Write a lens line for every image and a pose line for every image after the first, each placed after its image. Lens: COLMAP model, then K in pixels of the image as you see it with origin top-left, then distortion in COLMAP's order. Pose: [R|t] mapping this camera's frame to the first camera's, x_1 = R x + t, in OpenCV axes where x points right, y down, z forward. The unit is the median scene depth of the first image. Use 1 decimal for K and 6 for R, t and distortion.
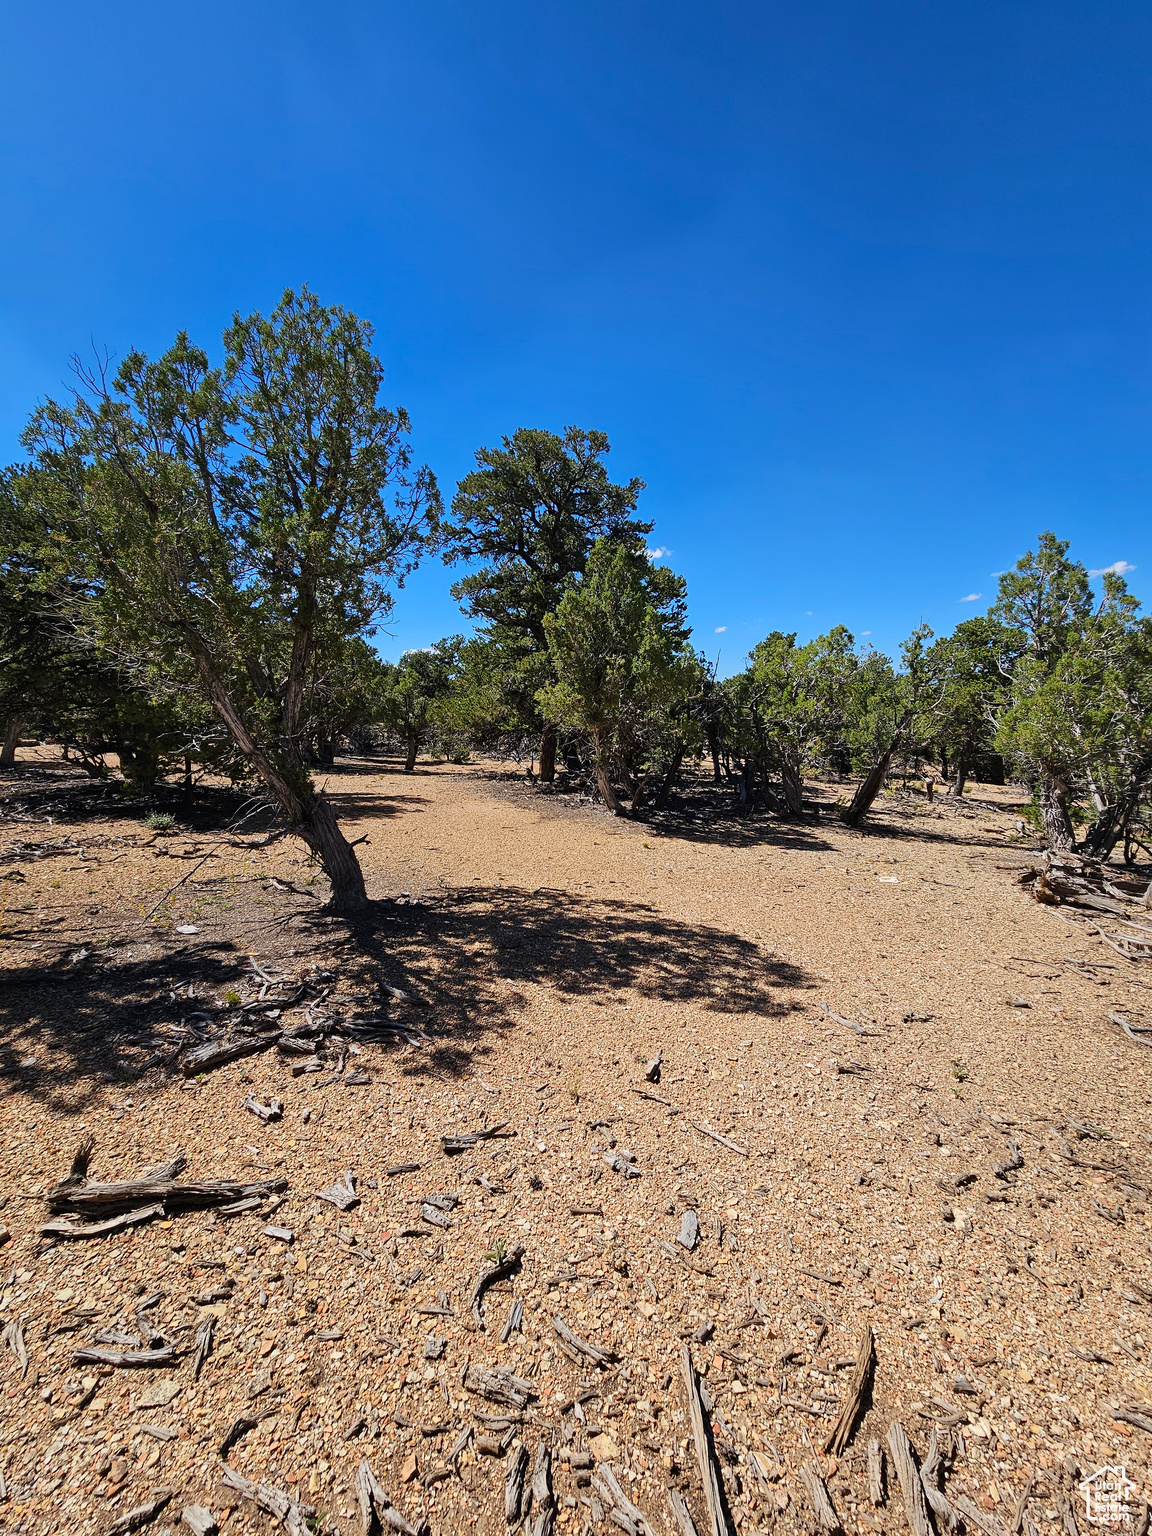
lens RADIAL K [[627.8, 0, 579.8], [0, 627.8, 756.8], [0, 0, 1]] dist [0.005666, -0.004331]
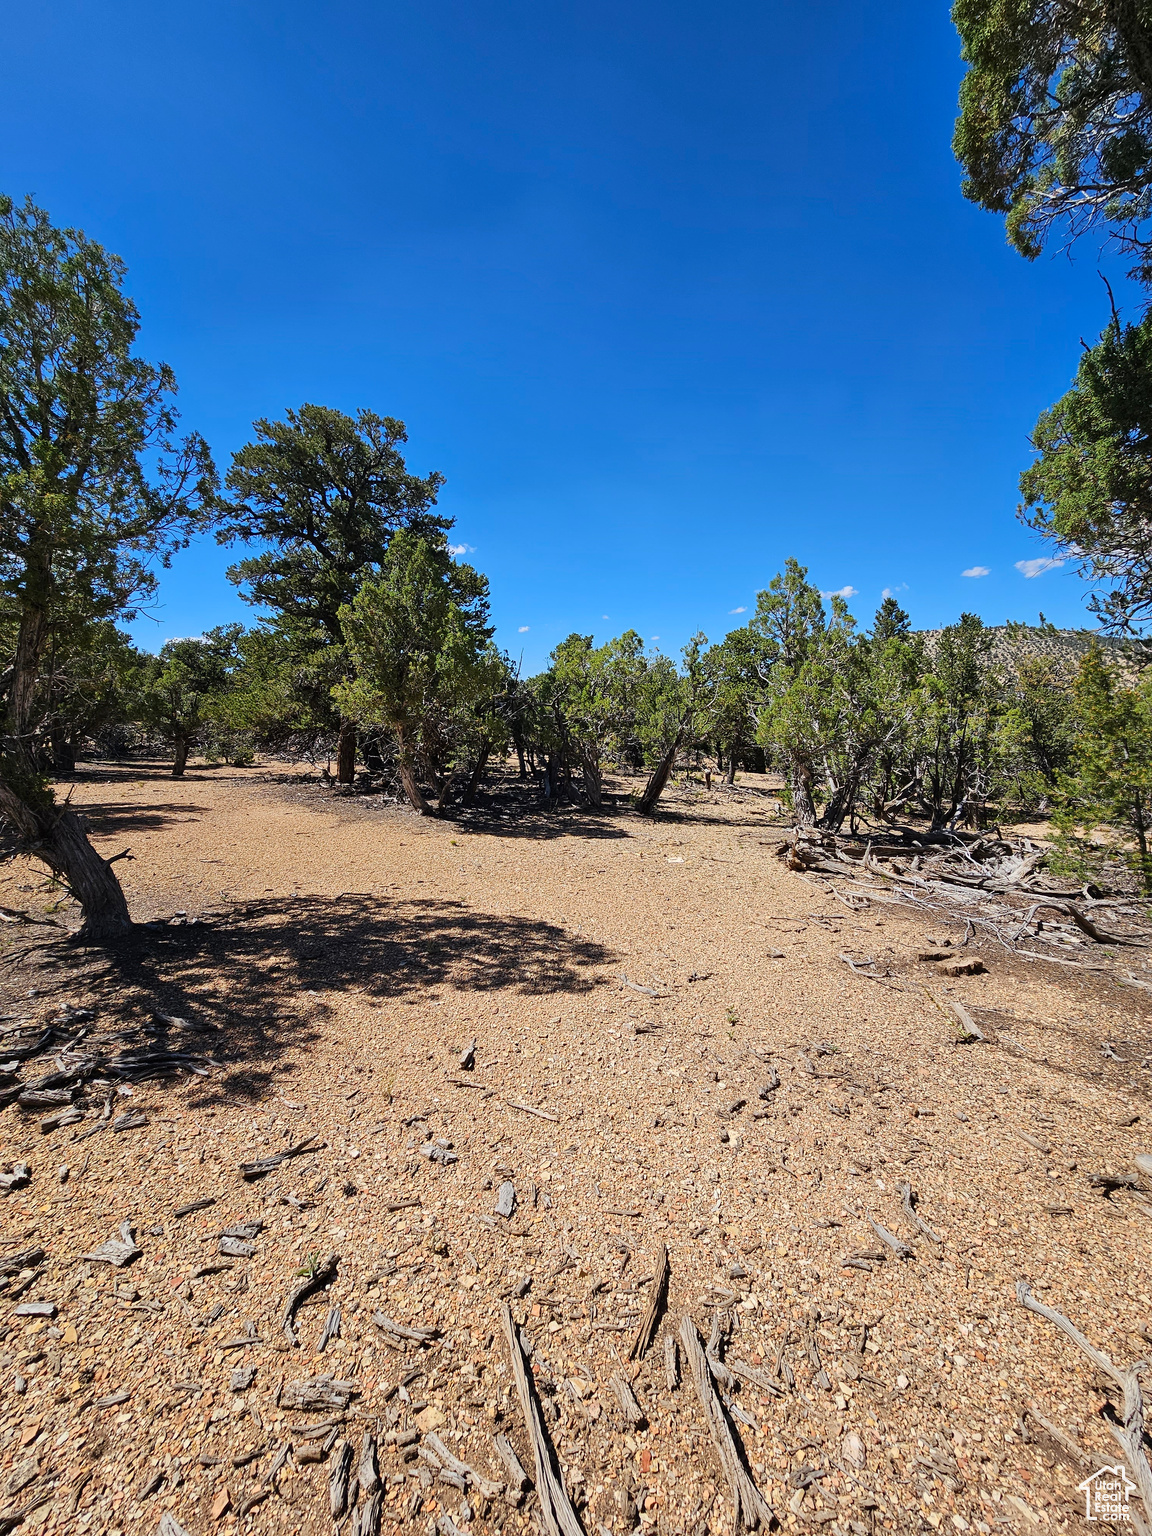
lens RADIAL K [[627.8, 0, 579.4], [0, 627.8, 755.8], [0, 0, 1]] dist [0.005666, -0.004331]
pose [[0.953388, -0.019994, 0.301085, -0.006137], [0.019645, 0.999798, 0.004189, 0.004948], [-0.301108, 0.001921, 0.953588, -0.021788]]
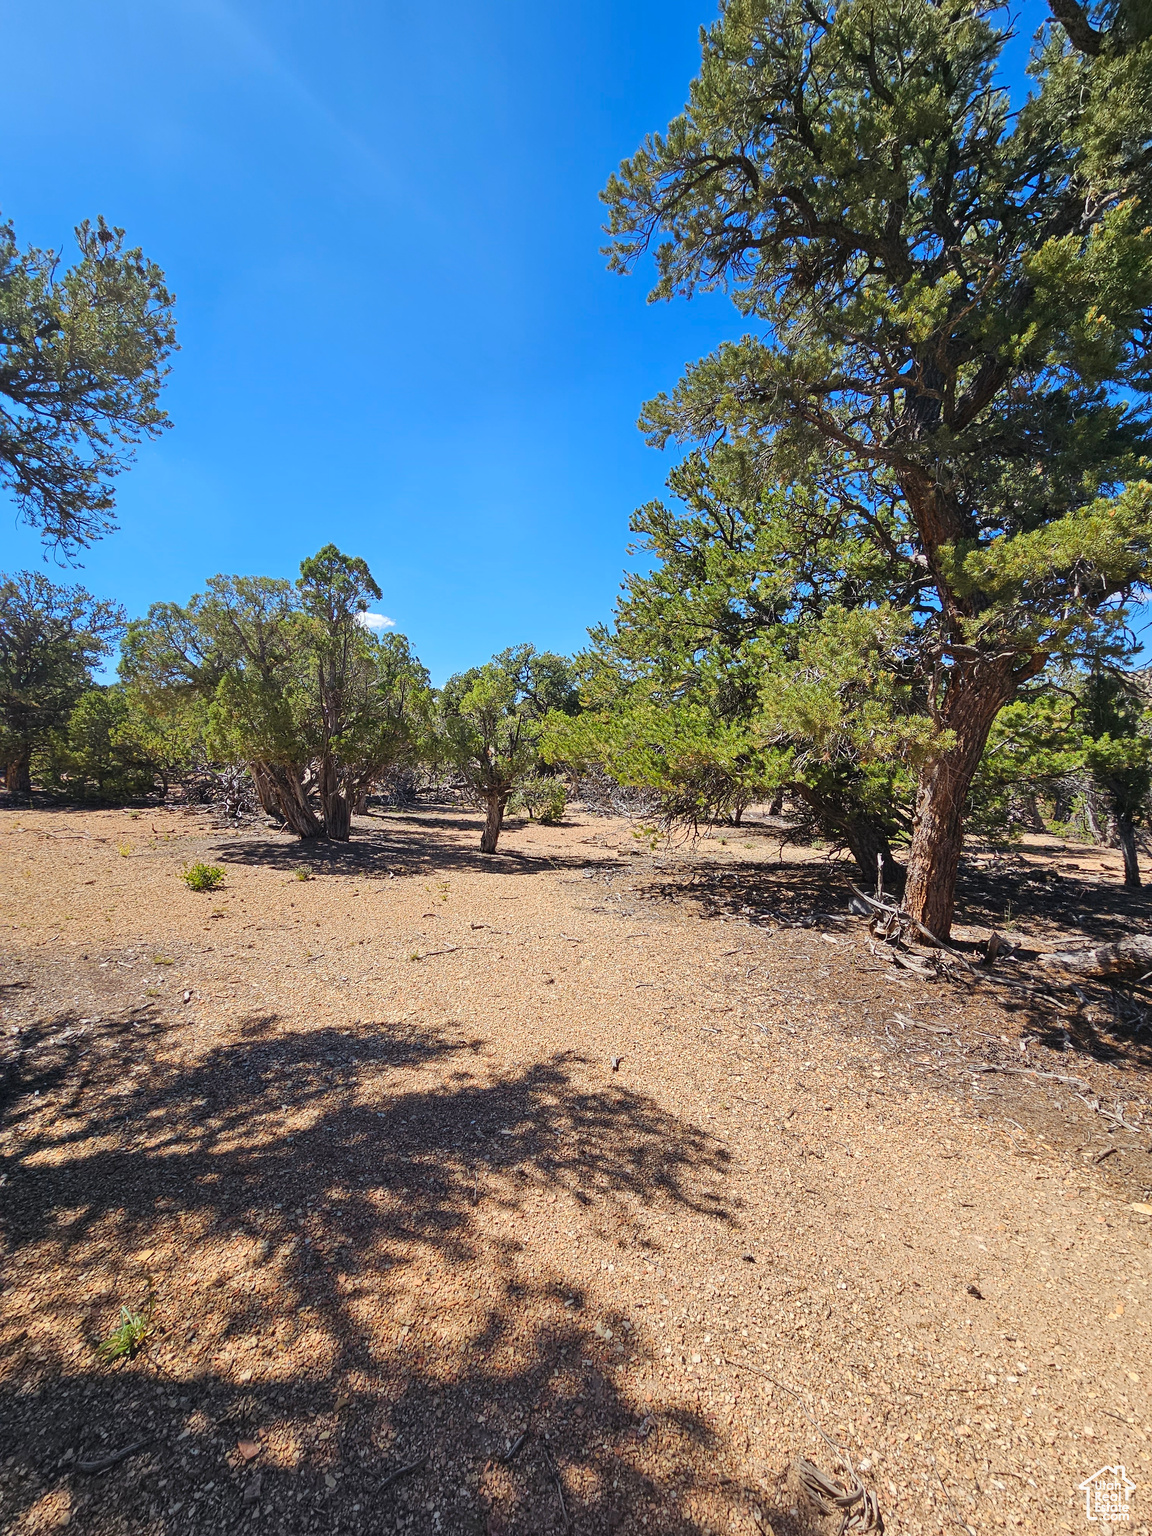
lens RADIAL K [[627.8, 0, 576.7], [0, 627.8, 768.3], [0, 0, 1]] dist [0.005666, -0.004331]
pose [[0.998242, 0.017134, -0.056738, -0.723670], [-0.019049, 0.999261, -0.033380, -0.150486], [0.056124, 0.034402, 0.997831, 2.030886]]
